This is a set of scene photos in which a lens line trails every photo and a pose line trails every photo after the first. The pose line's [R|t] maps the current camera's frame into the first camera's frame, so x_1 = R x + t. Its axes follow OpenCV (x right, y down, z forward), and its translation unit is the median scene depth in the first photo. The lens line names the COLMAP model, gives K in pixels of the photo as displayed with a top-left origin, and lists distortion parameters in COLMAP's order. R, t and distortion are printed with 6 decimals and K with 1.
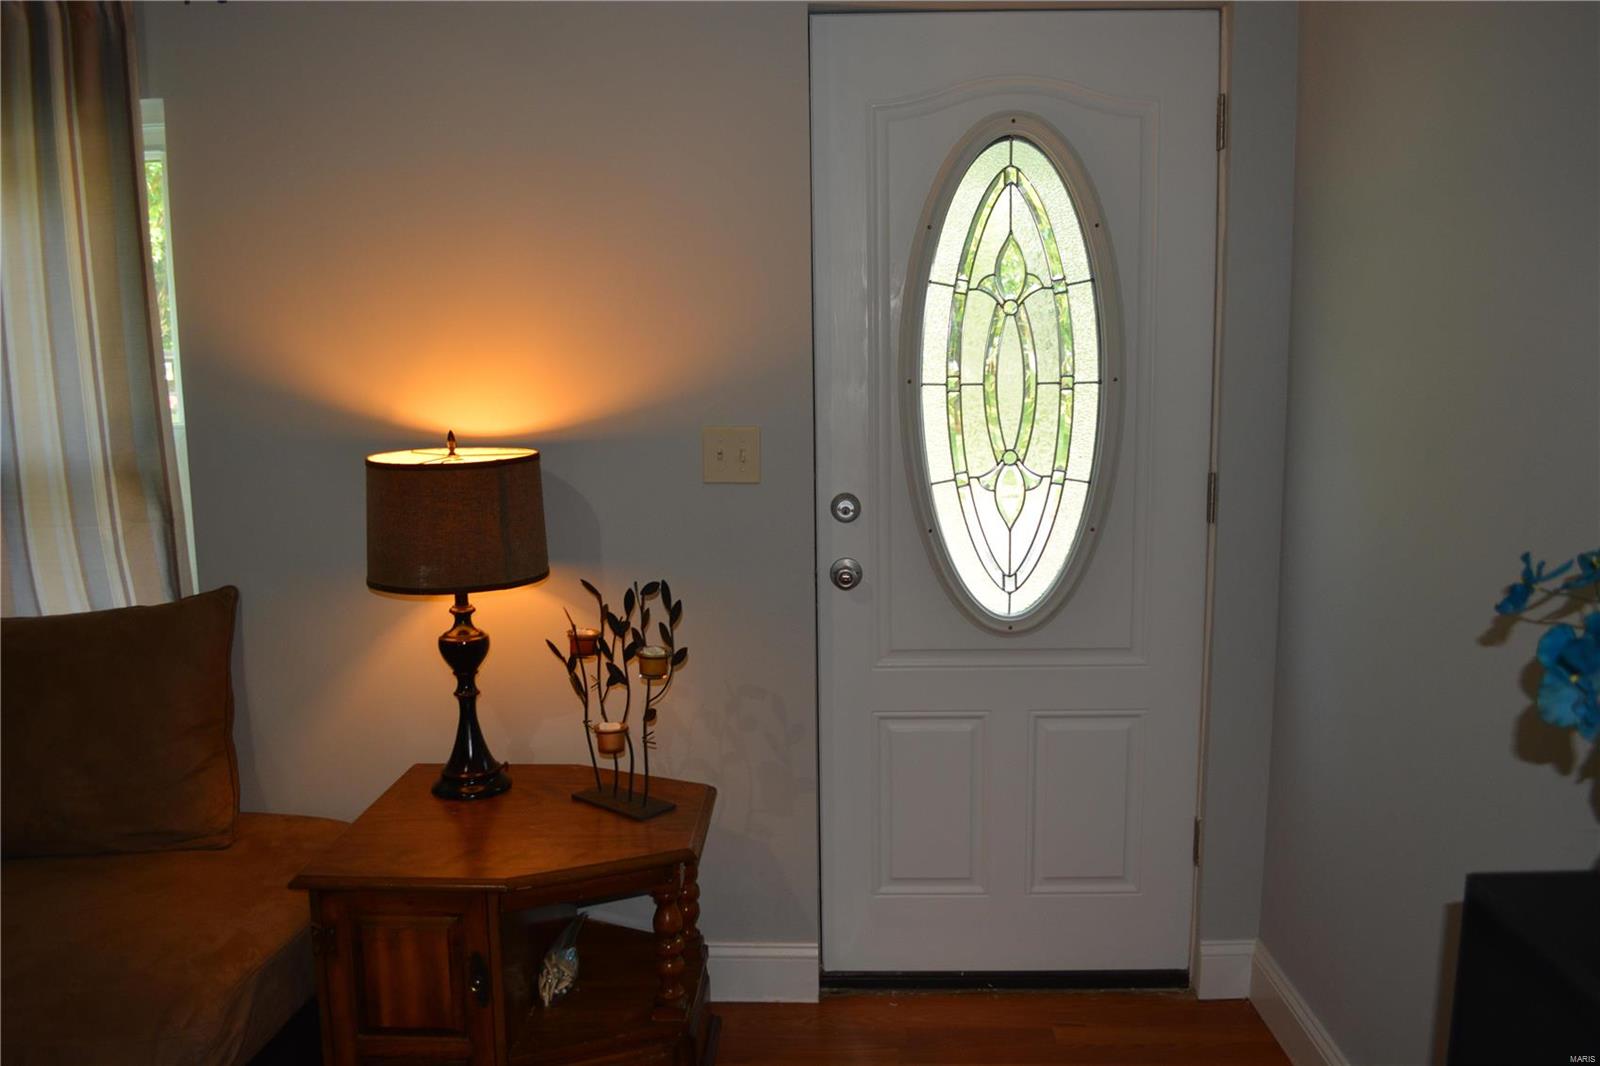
lens RADIAL K [[1261.7, 0, 808.5], [0, 1261.7, 531.9], [0, 0, 1]] dist [-0.083005, 0.013962]
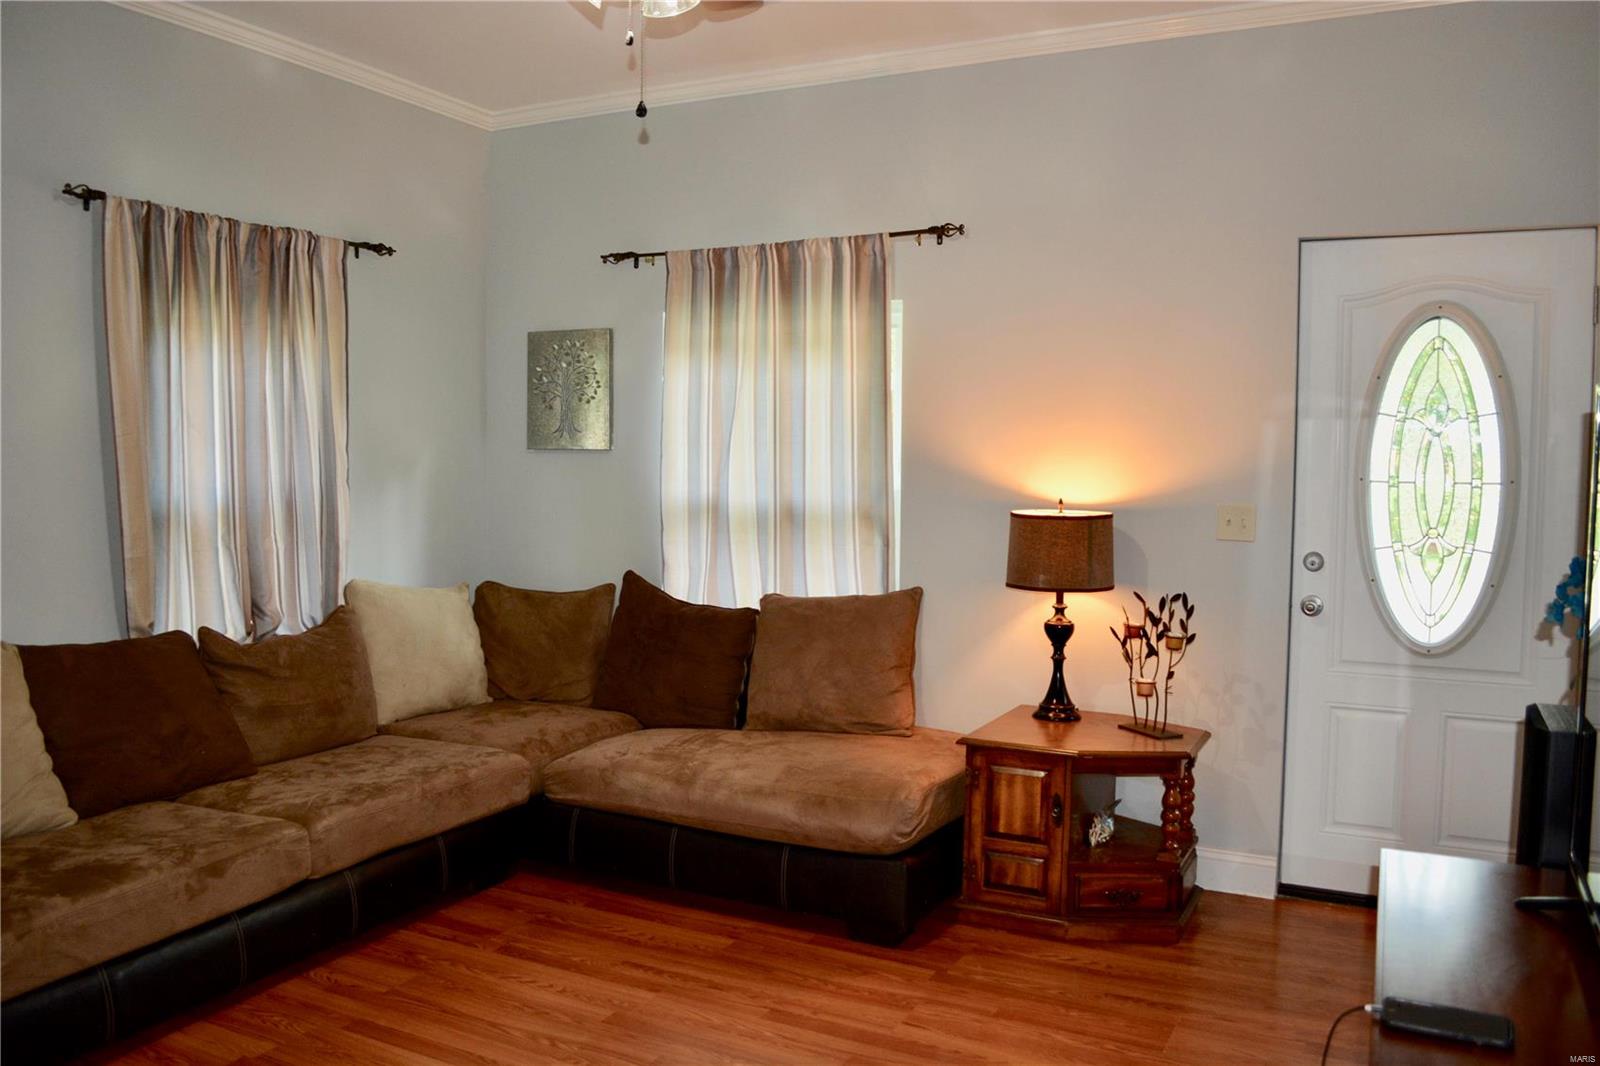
lens RADIAL K [[1261.7, 0, 808.5], [0, 1261.7, 531.9], [0, 0, 1]] dist [-0.083005, 0.013962]
pose [[0.905340, 0.047967, -0.421969, 0.119000], [-0.081123, 0.994838, -0.060962, 0.092789], [0.416867, 0.089423, 0.904558, -0.647981]]
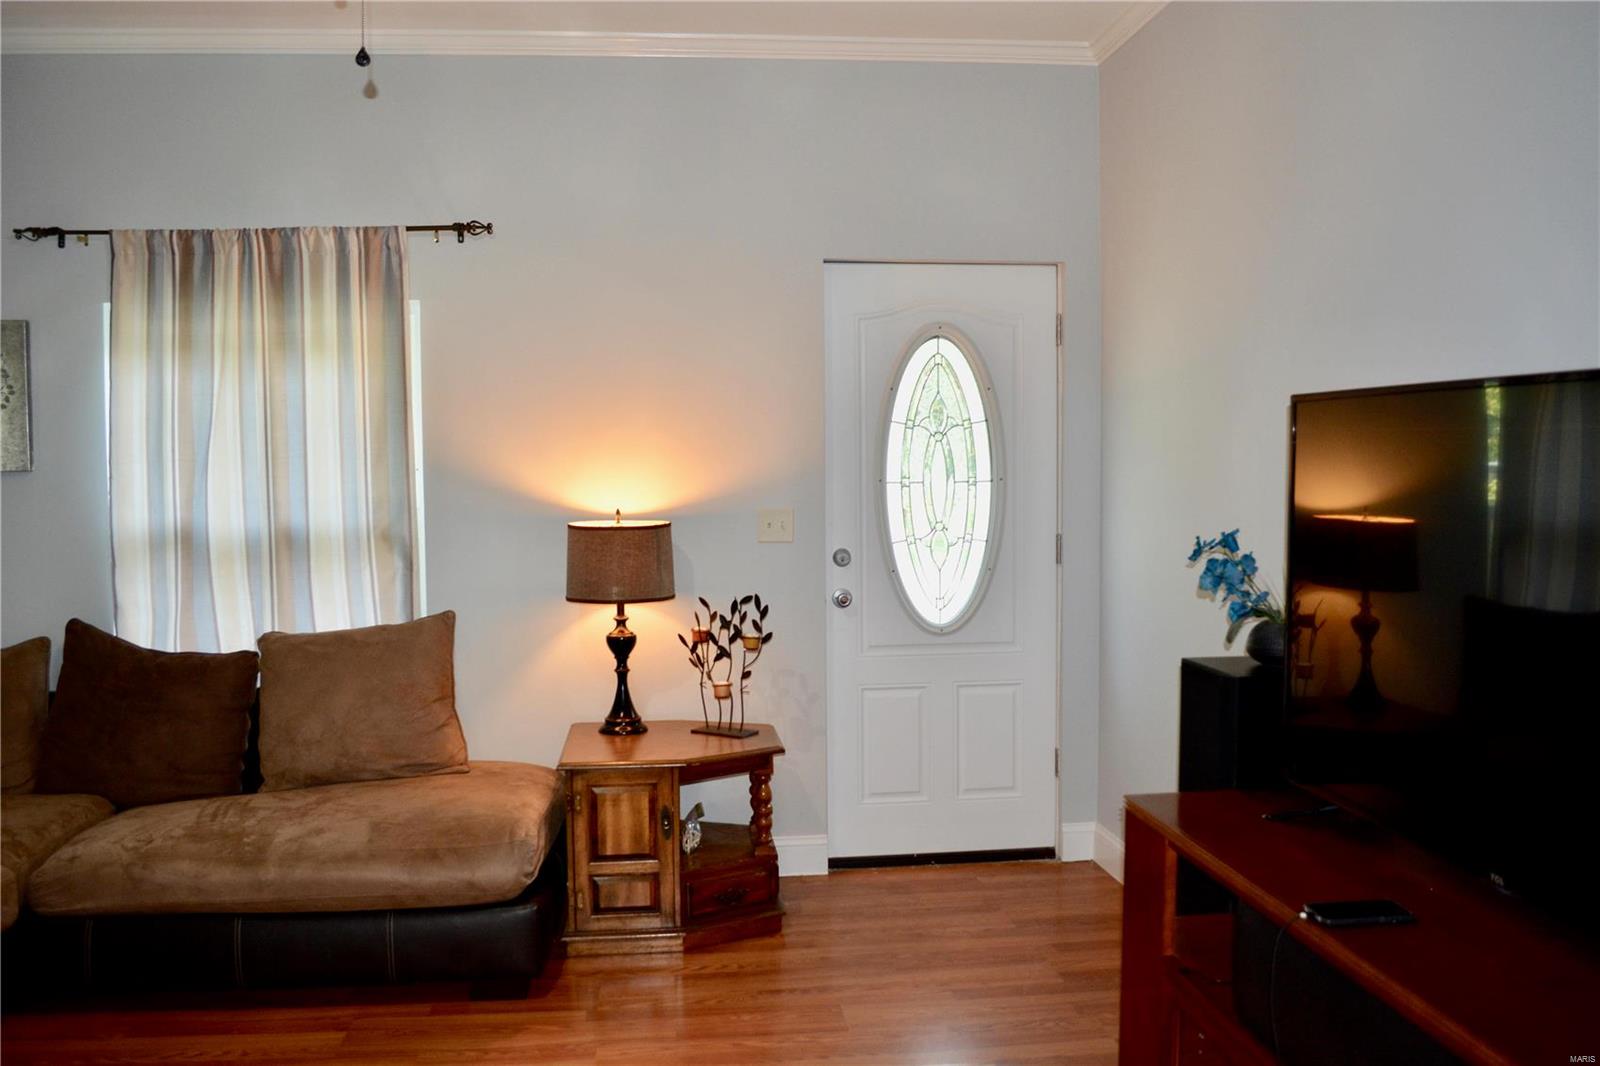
lens RADIAL K [[1261.7, 0, 808.5], [0, 1261.7, 531.9], [0, 0, 1]] dist [-0.083005, 0.013962]
pose [[0.989308, -0.004433, 0.145774, -0.273664], [0.017807, 0.995731, -0.090569, 0.103453], [-0.144750, 0.092197, 0.985164, -0.658552]]
